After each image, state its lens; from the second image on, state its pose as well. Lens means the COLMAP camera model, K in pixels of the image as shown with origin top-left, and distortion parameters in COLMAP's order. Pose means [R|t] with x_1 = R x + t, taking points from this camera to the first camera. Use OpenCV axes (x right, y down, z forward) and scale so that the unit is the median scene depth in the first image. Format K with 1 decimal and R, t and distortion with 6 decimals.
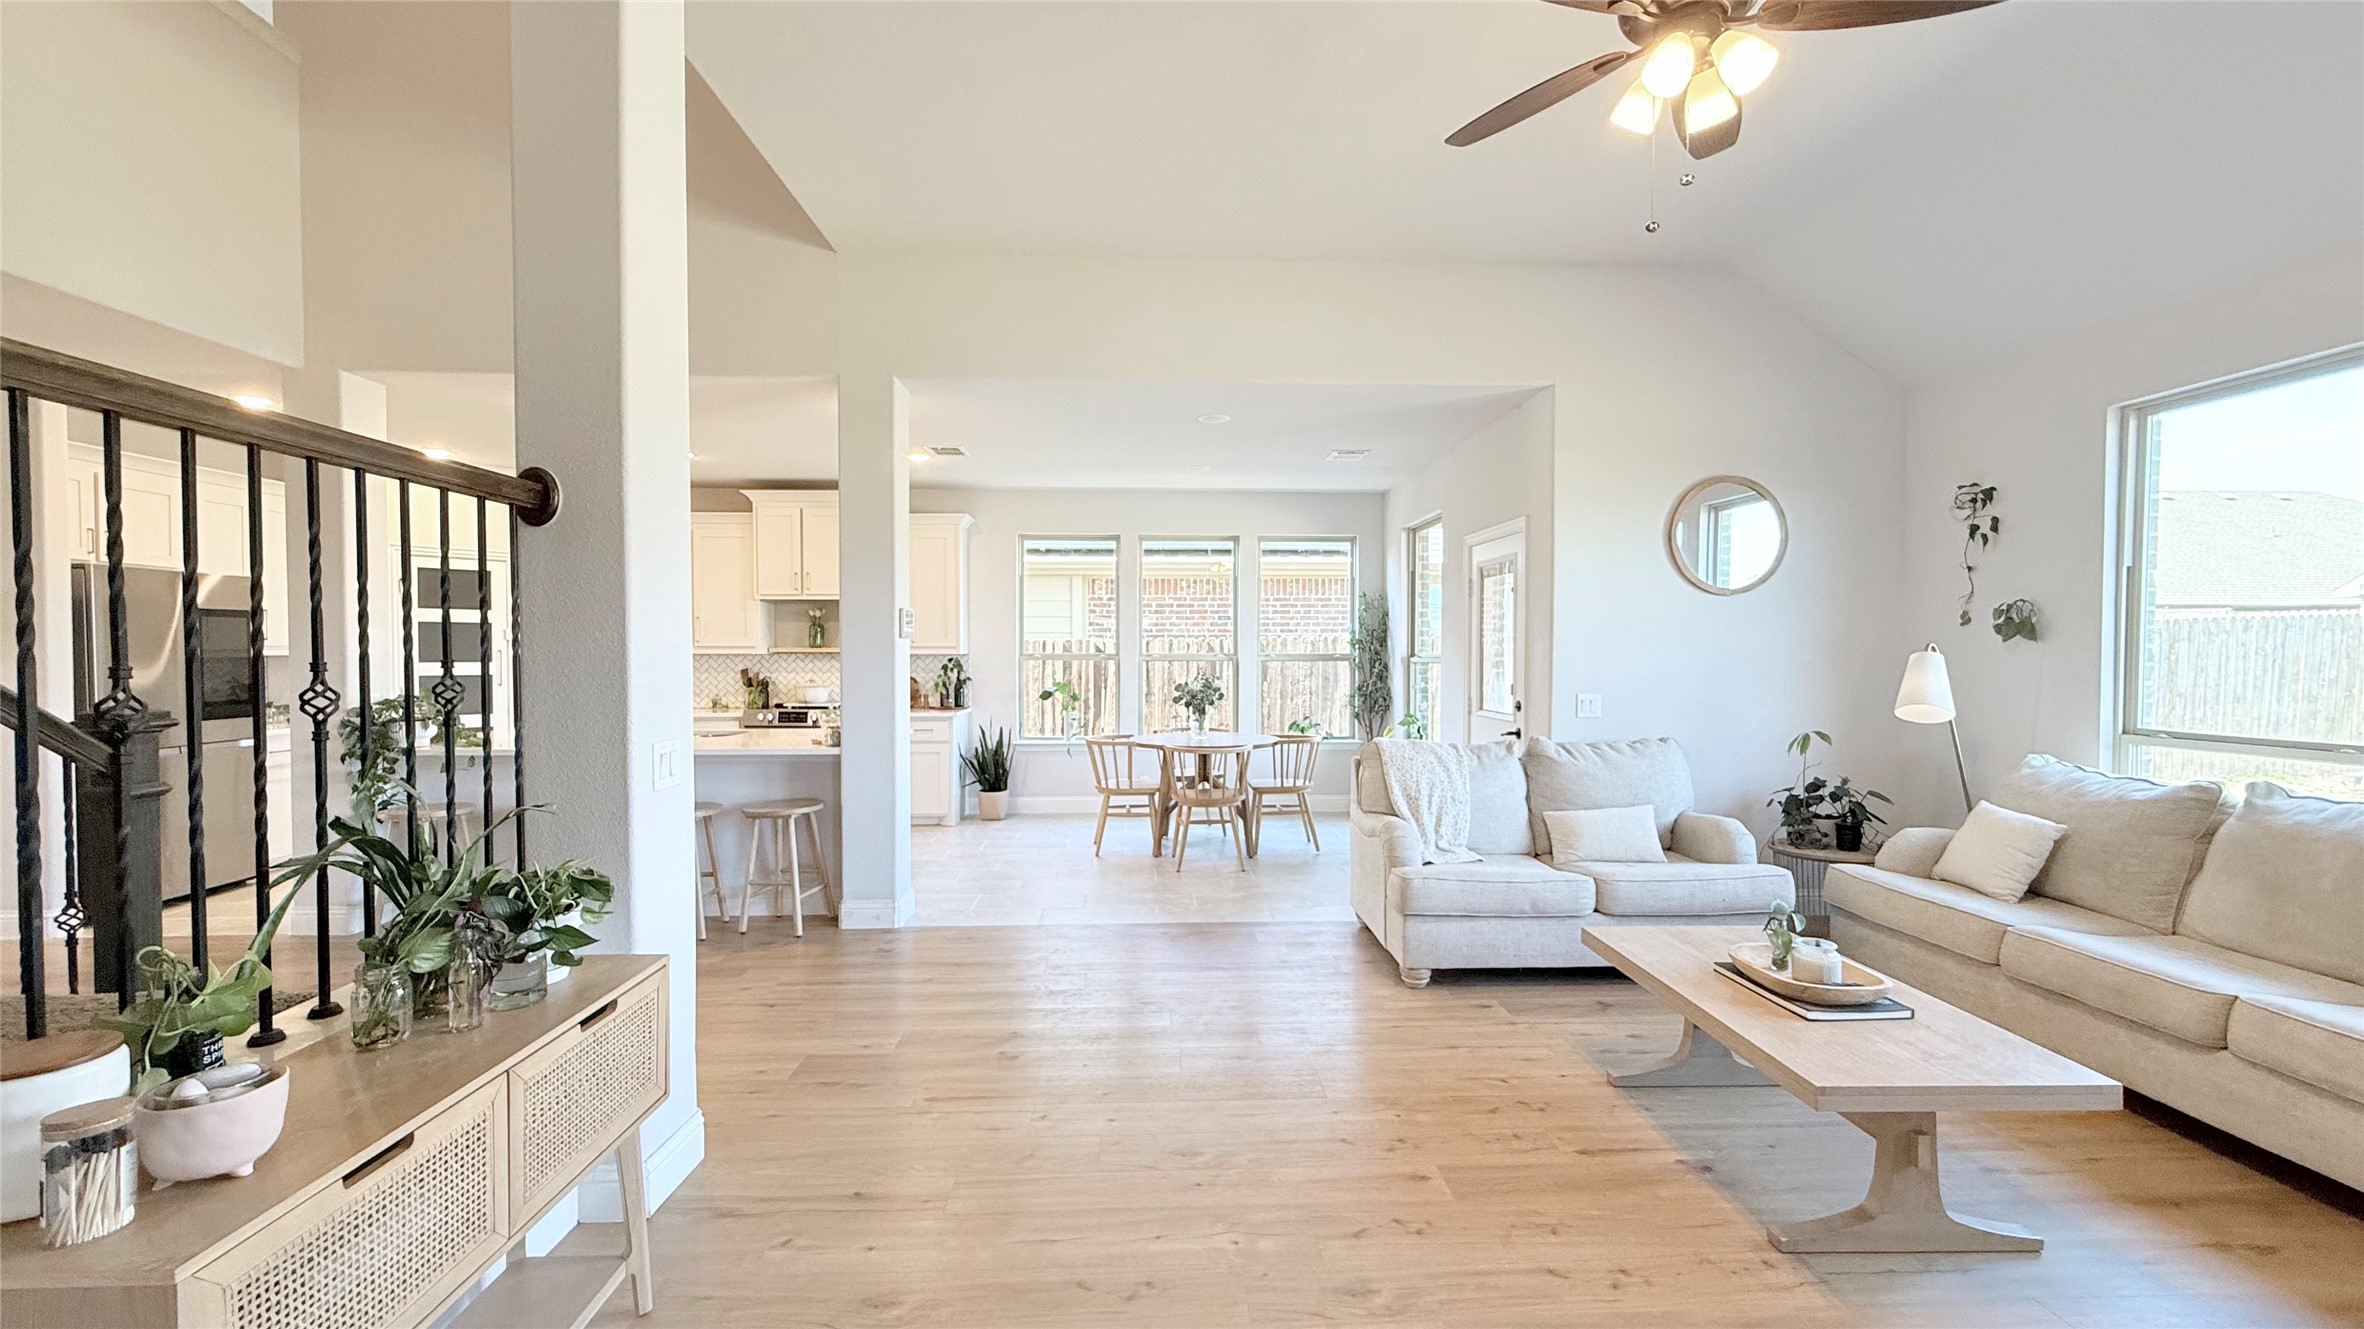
lens RADIAL K [[937.1, 0, 1185.8], [0, 937.1, 669.1], [0, 0, 1]] dist [0.001789, -0.000272]
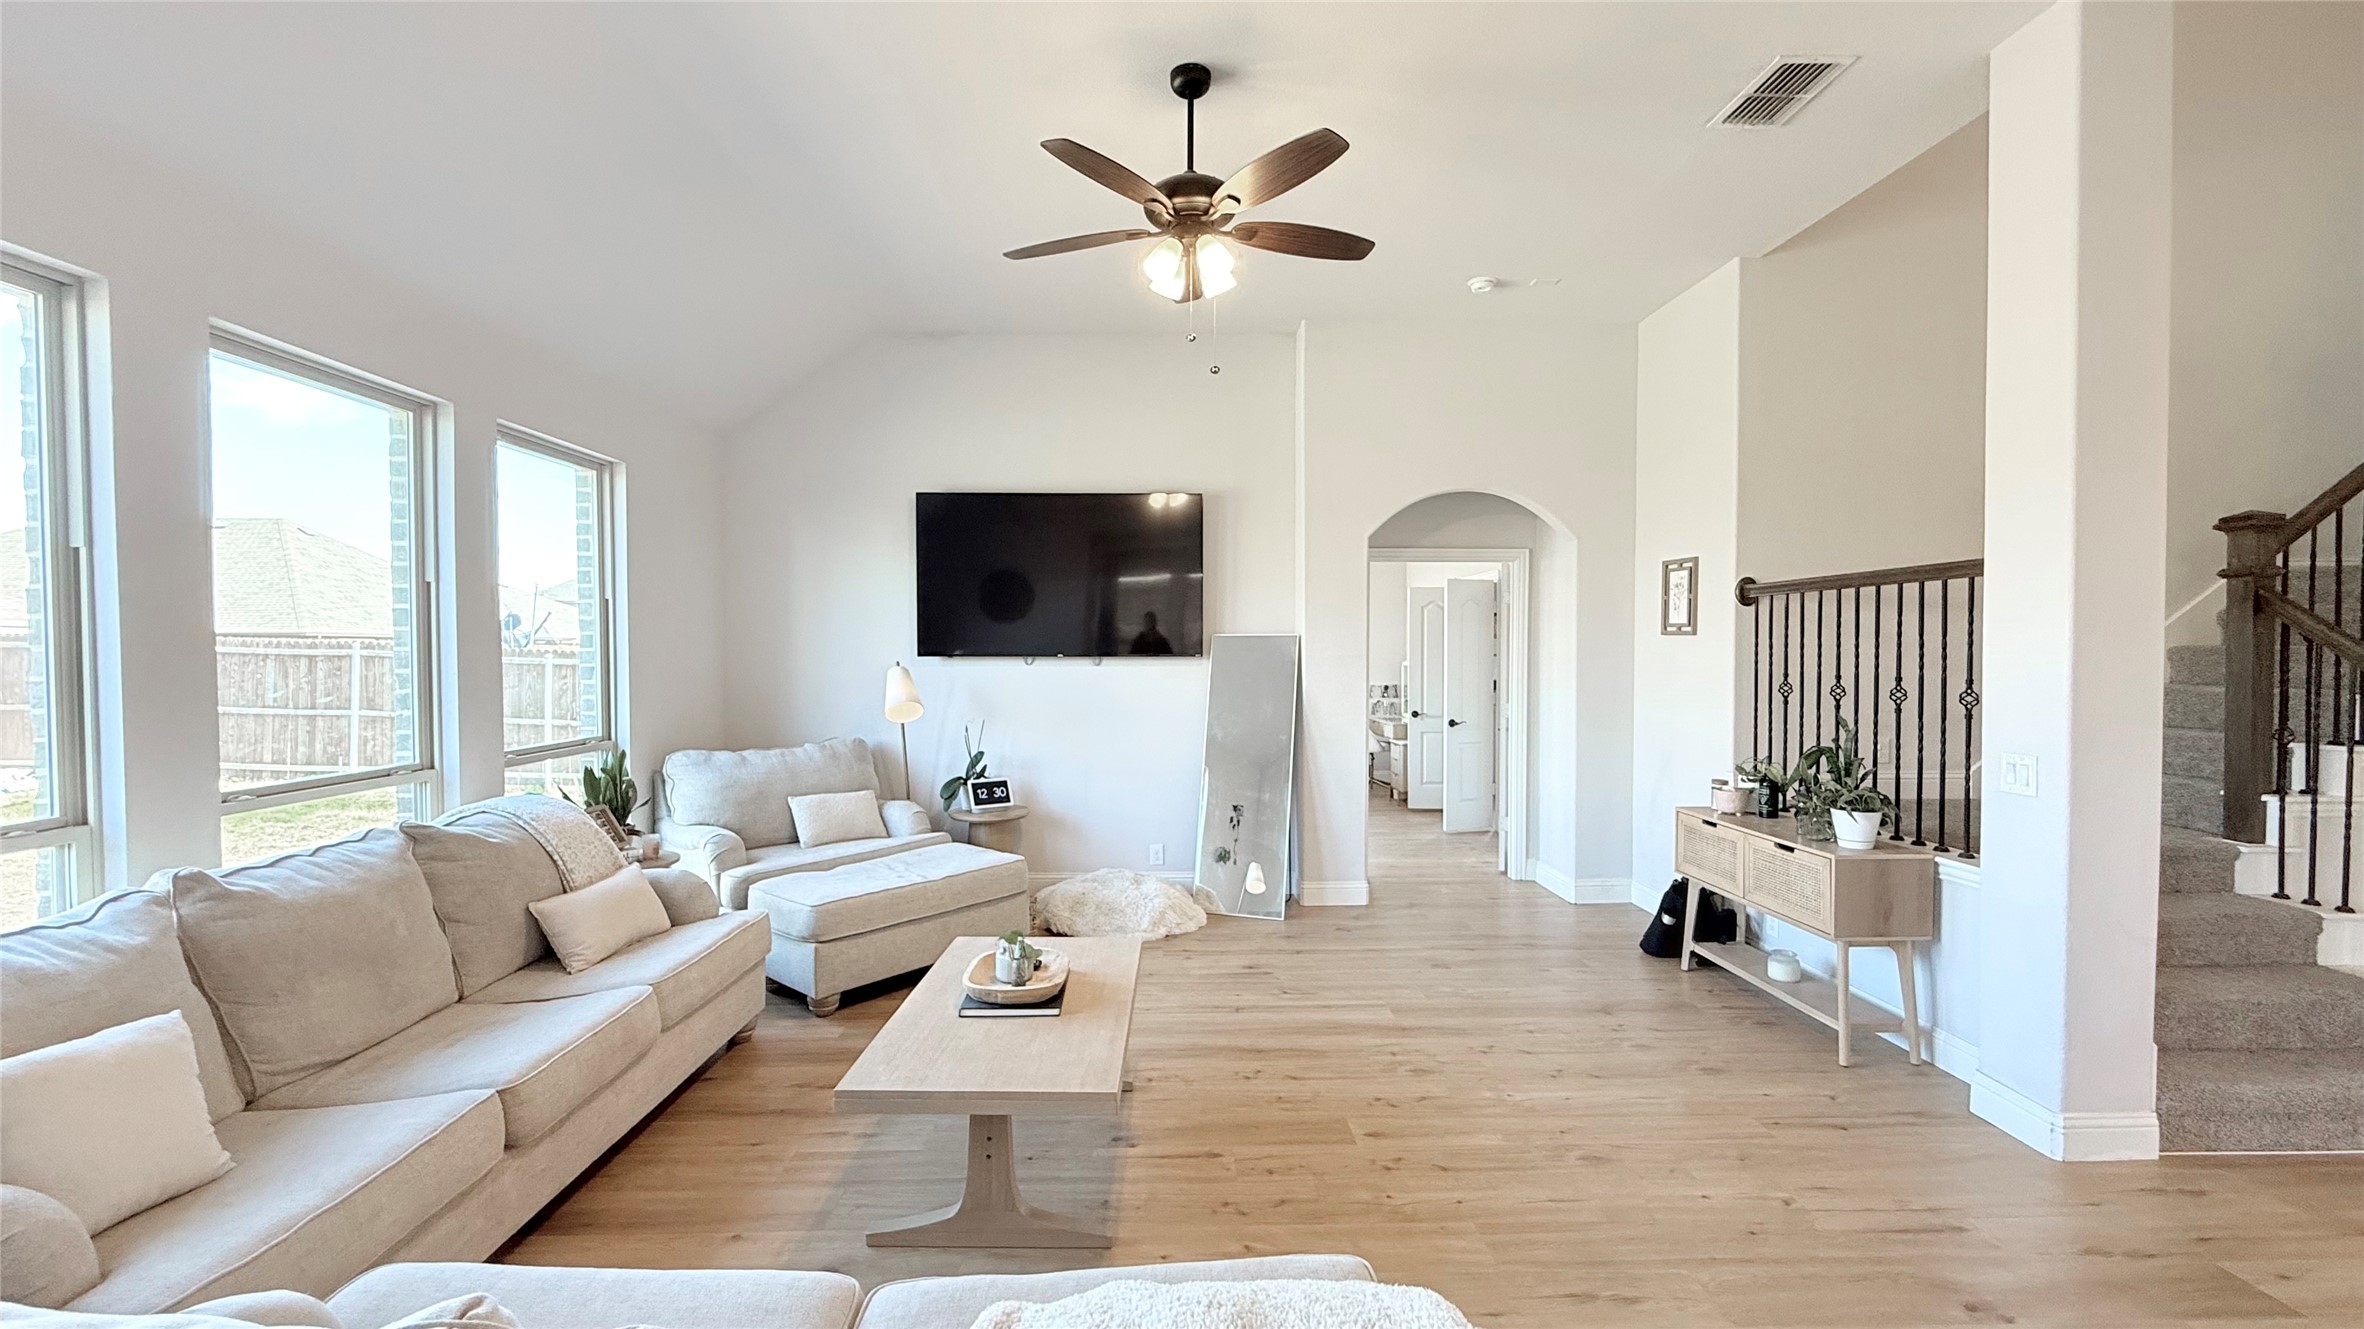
lens RADIAL K [[937.1, 0, 1178.7], [0, 937.1, 665.7], [0, 0, 1]] dist [0.001789, -0.000272]
pose [[-0.999767, 0.002843, 0.021395, 0.543875], [0.003556, 0.999436, 0.033386, -0.087642], [-0.021288, 0.033455, -0.999213, 2.515815]]
